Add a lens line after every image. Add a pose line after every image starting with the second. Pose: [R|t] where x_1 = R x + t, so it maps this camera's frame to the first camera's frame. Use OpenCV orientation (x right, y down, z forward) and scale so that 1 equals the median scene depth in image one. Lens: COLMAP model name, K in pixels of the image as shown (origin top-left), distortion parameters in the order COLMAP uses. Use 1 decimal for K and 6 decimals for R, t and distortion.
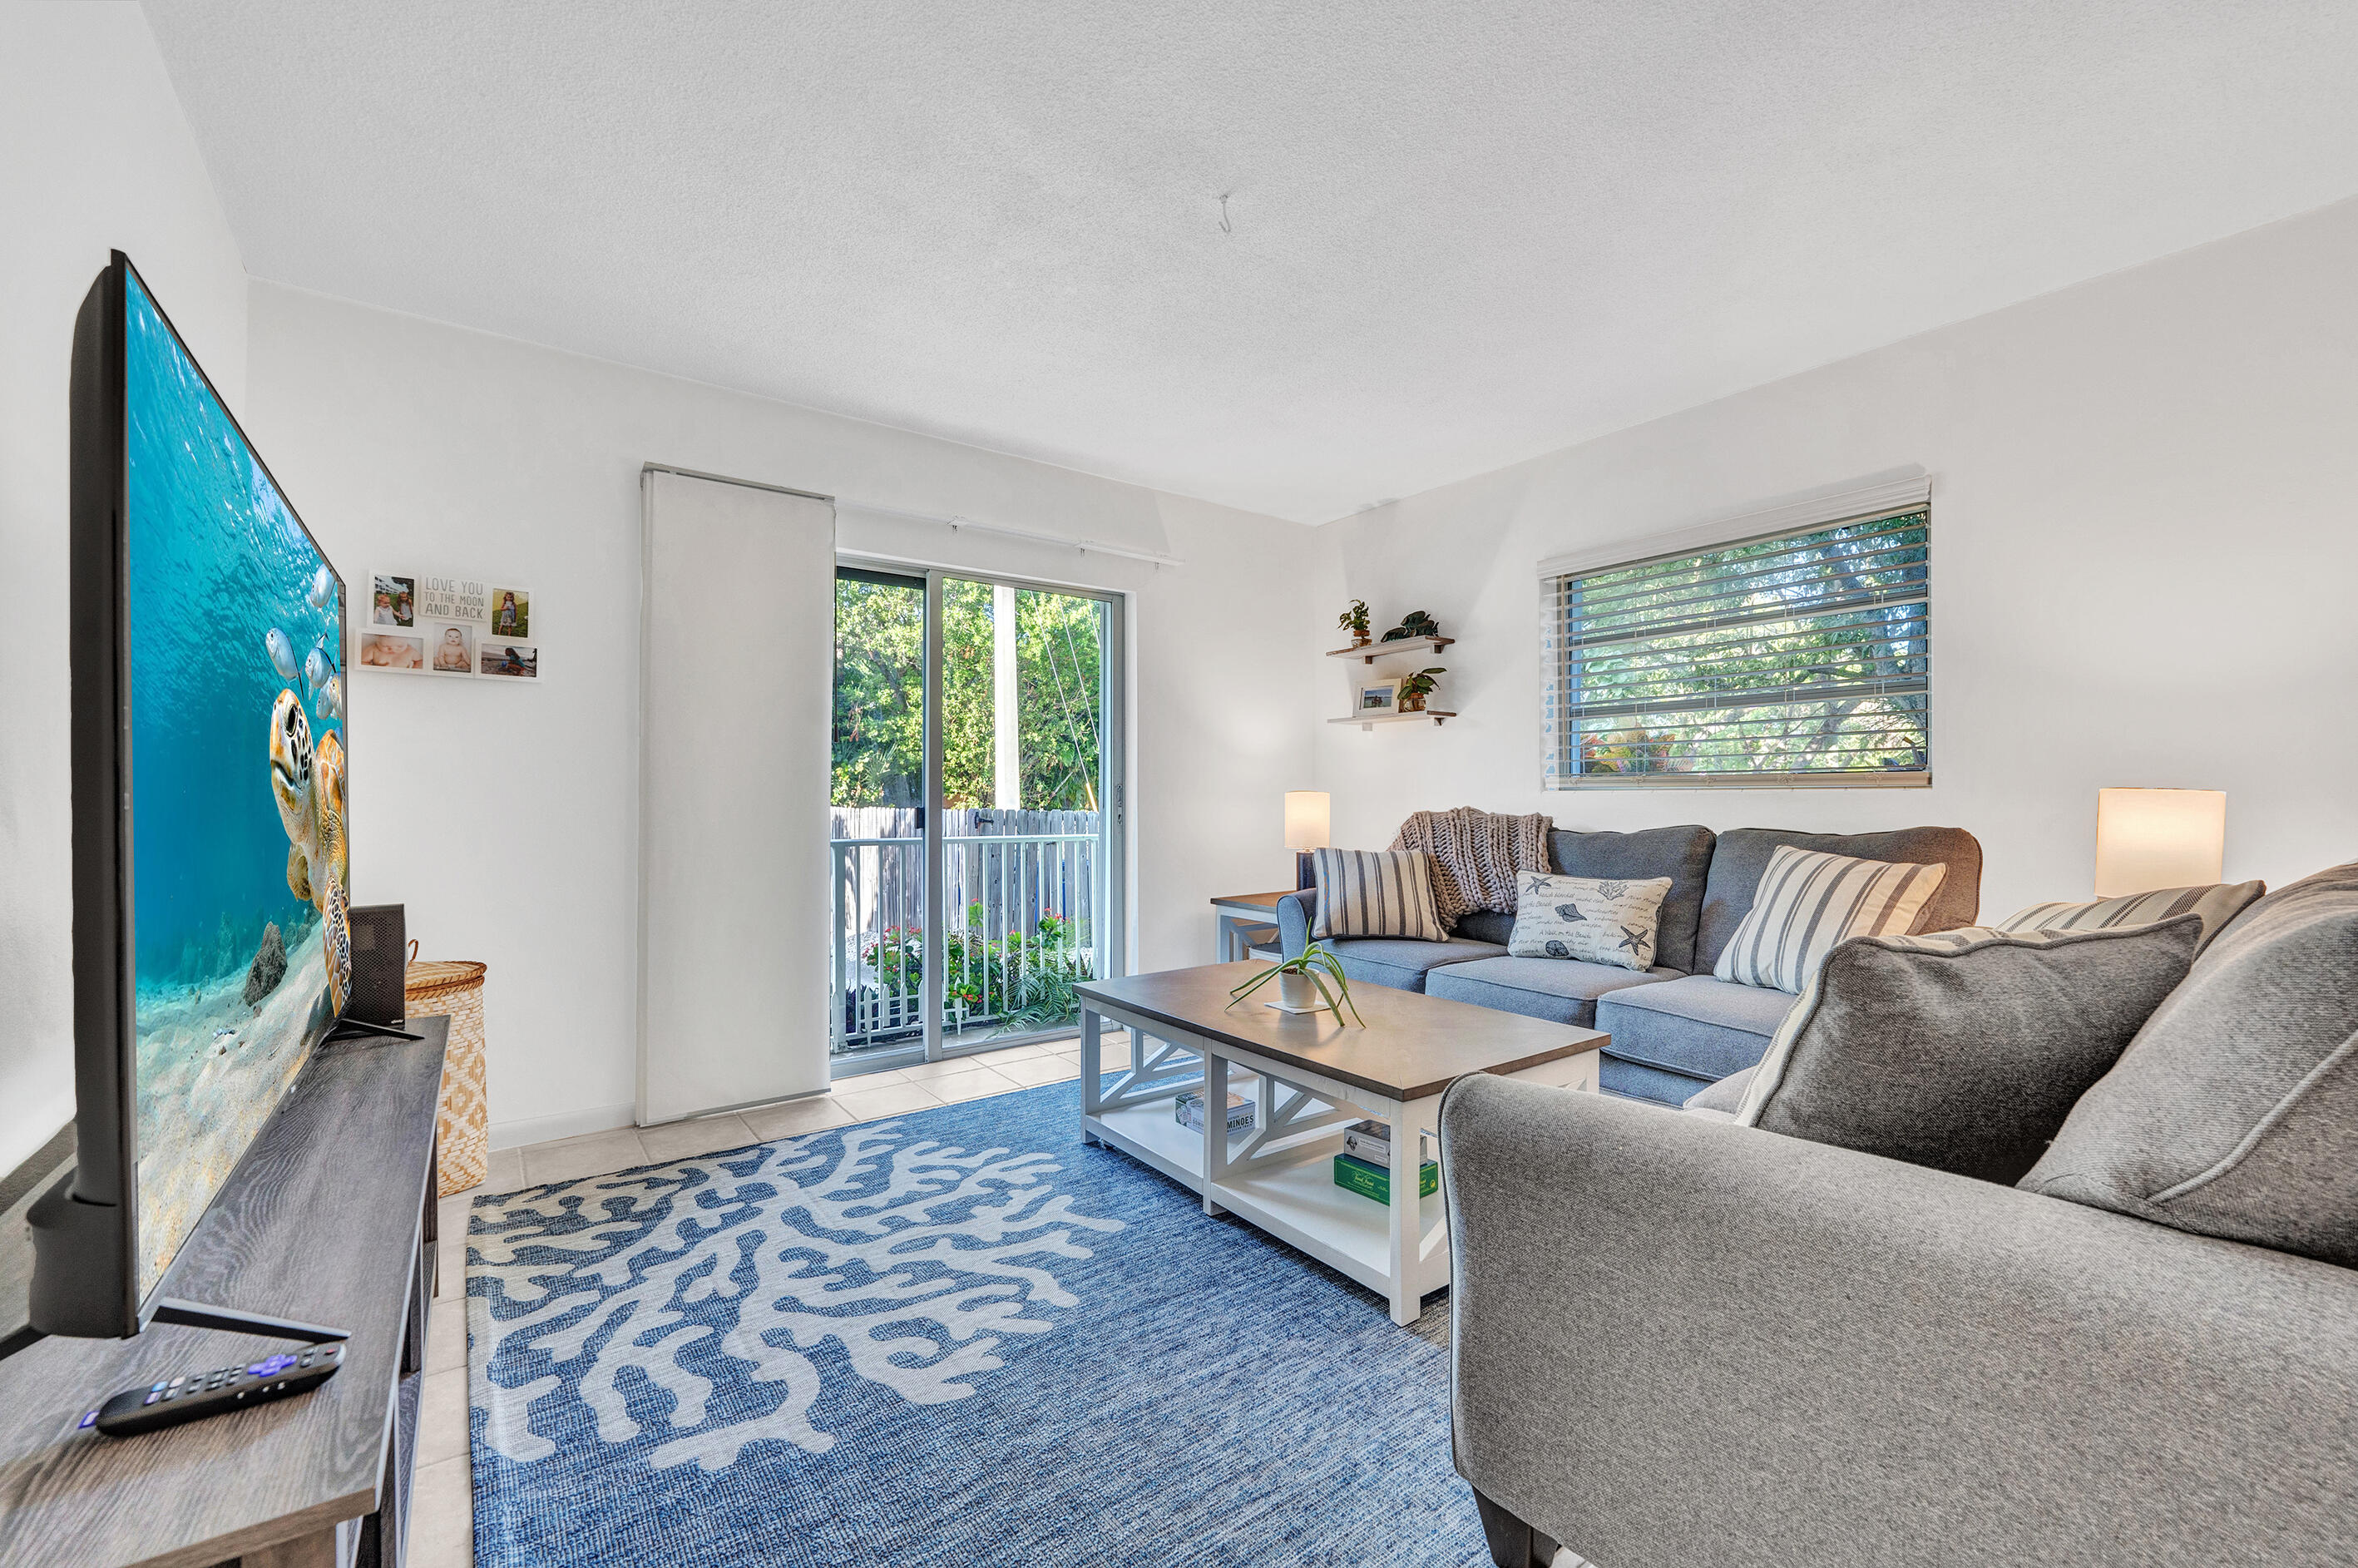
lens RADIAL K [[954.2, 0, 1175.1], [0, 954.2, 793.2], [0, 0, 1]] dist [-0.000283, -0.000076]
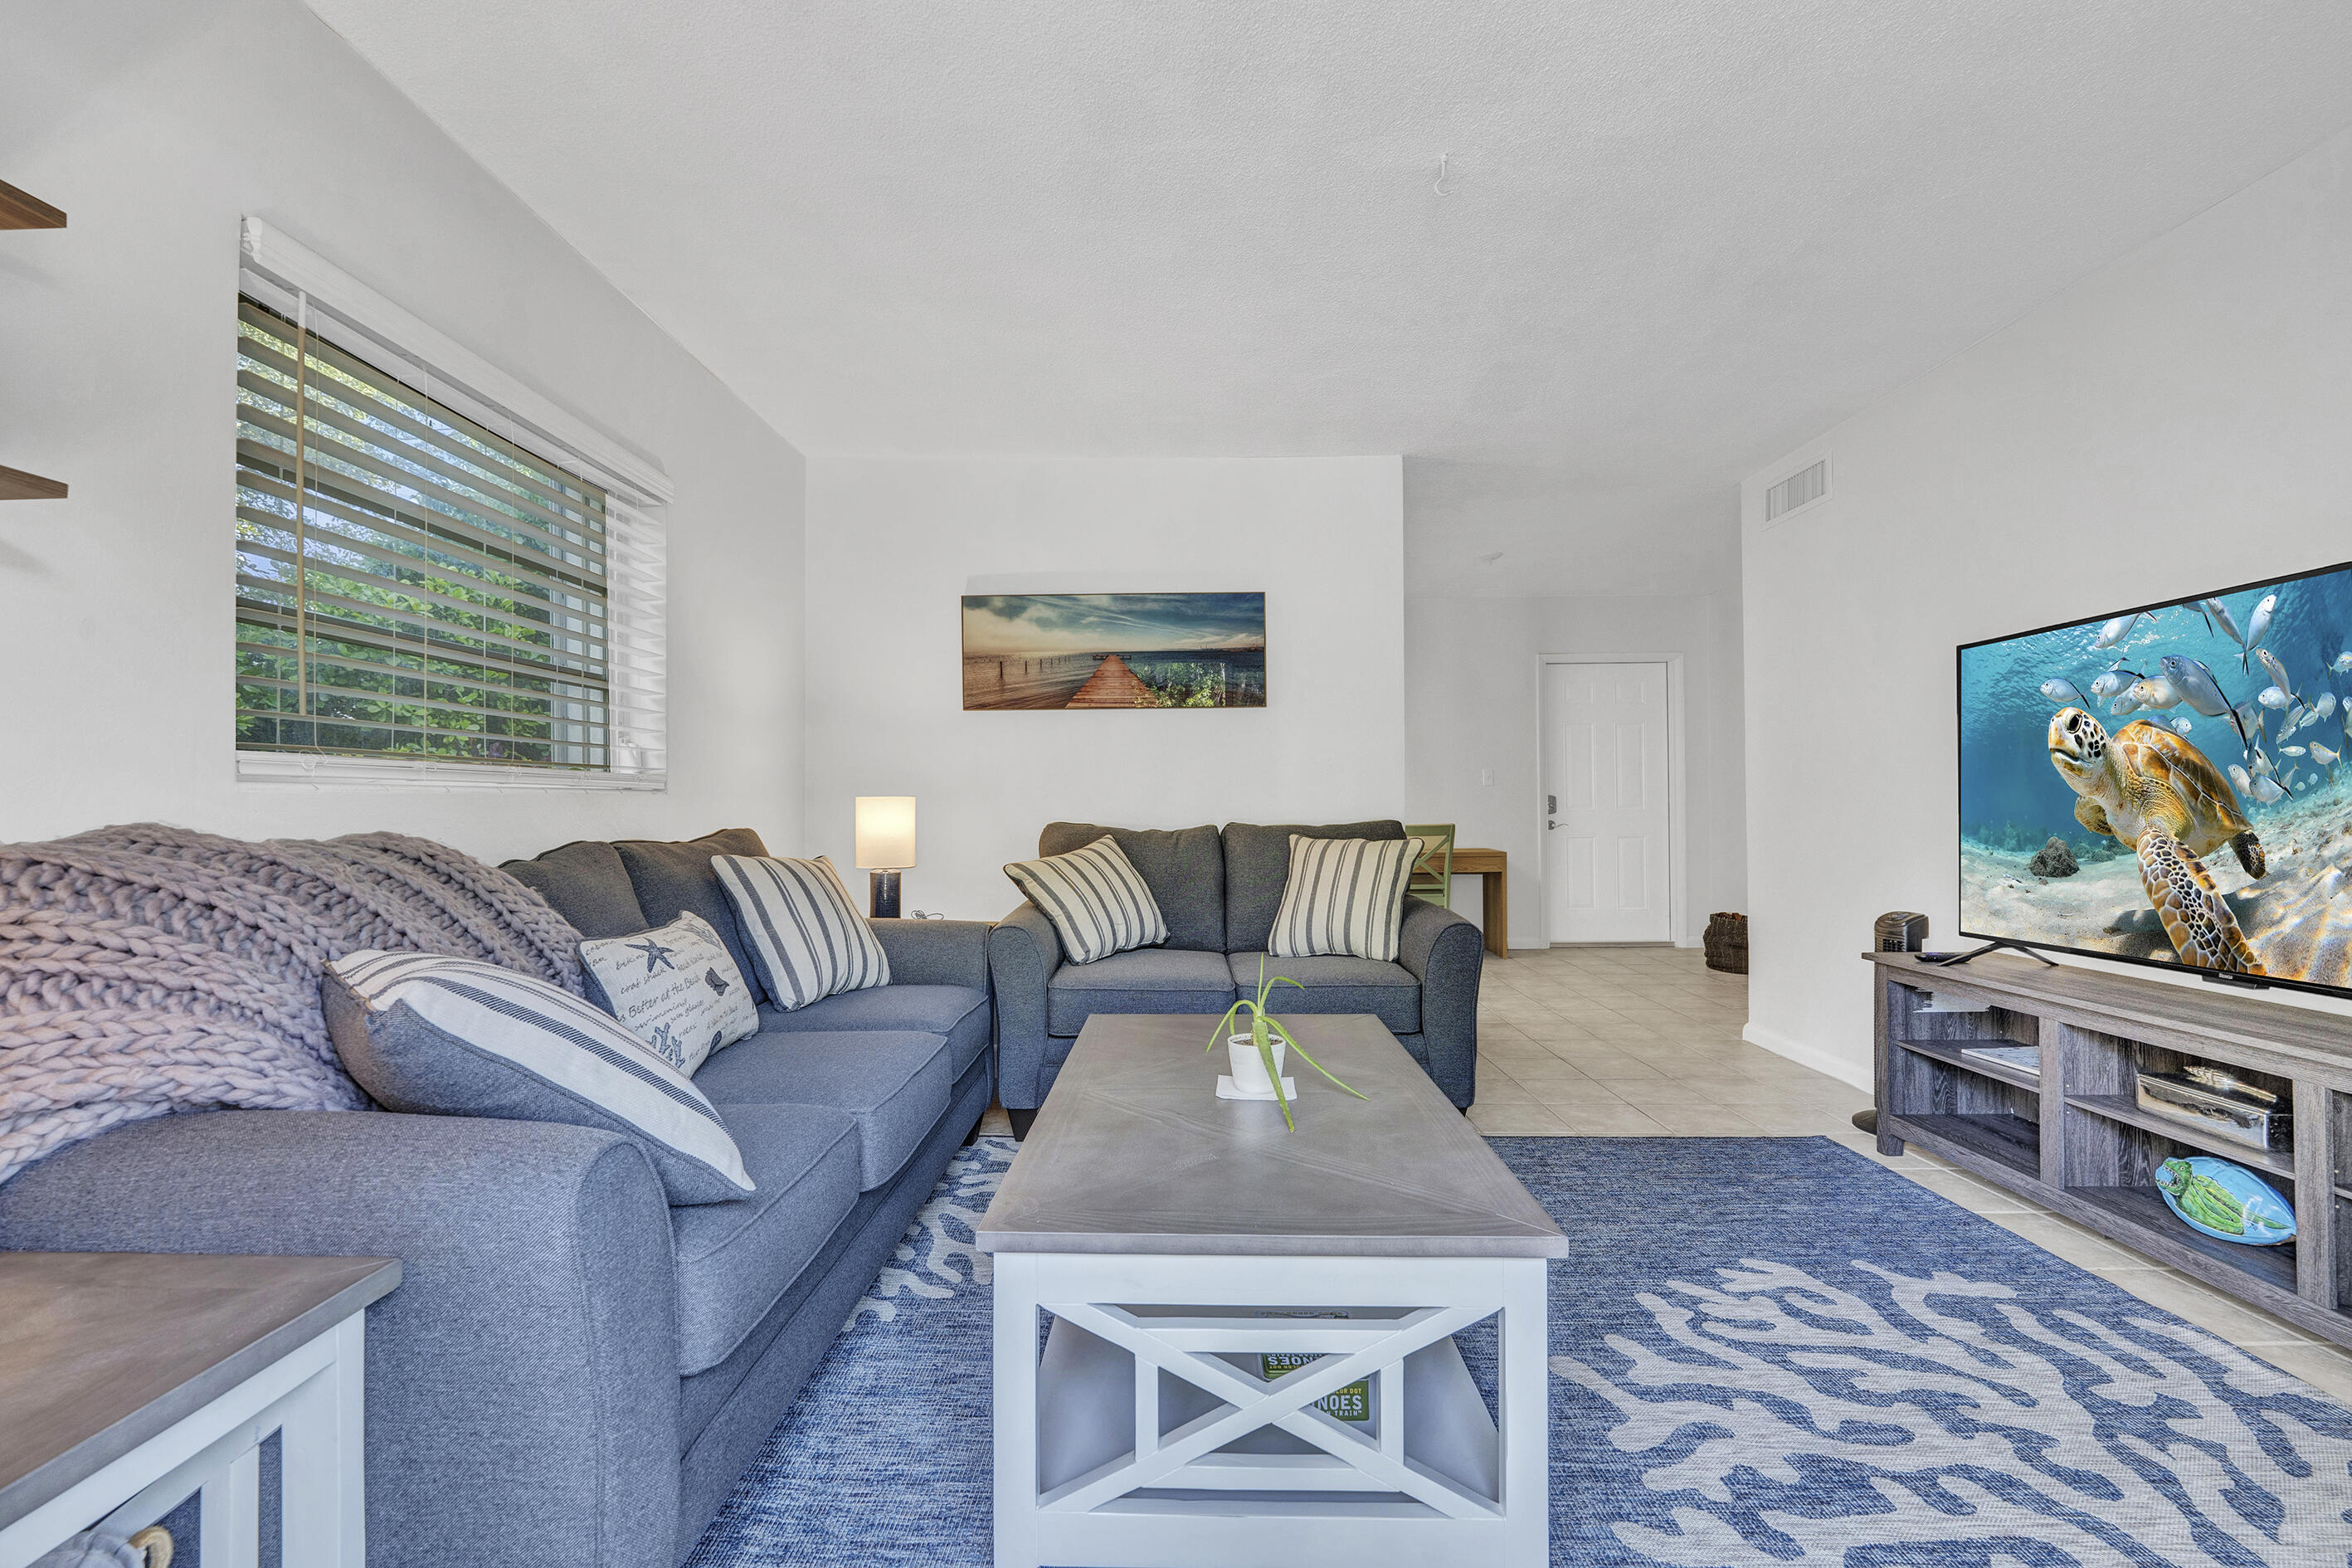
lens RADIAL K [[960.2, 0, 1173.5], [0, 960.2, 788.8], [0, 0, 1]] dist [-0.008261, 0.001032]
pose [[-0.795009, 0.015174, 0.606408, -0.320320], [0.006516, 0.999843, -0.016476, 0.014815], [-0.606563, -0.009147, -0.794983, 2.024075]]
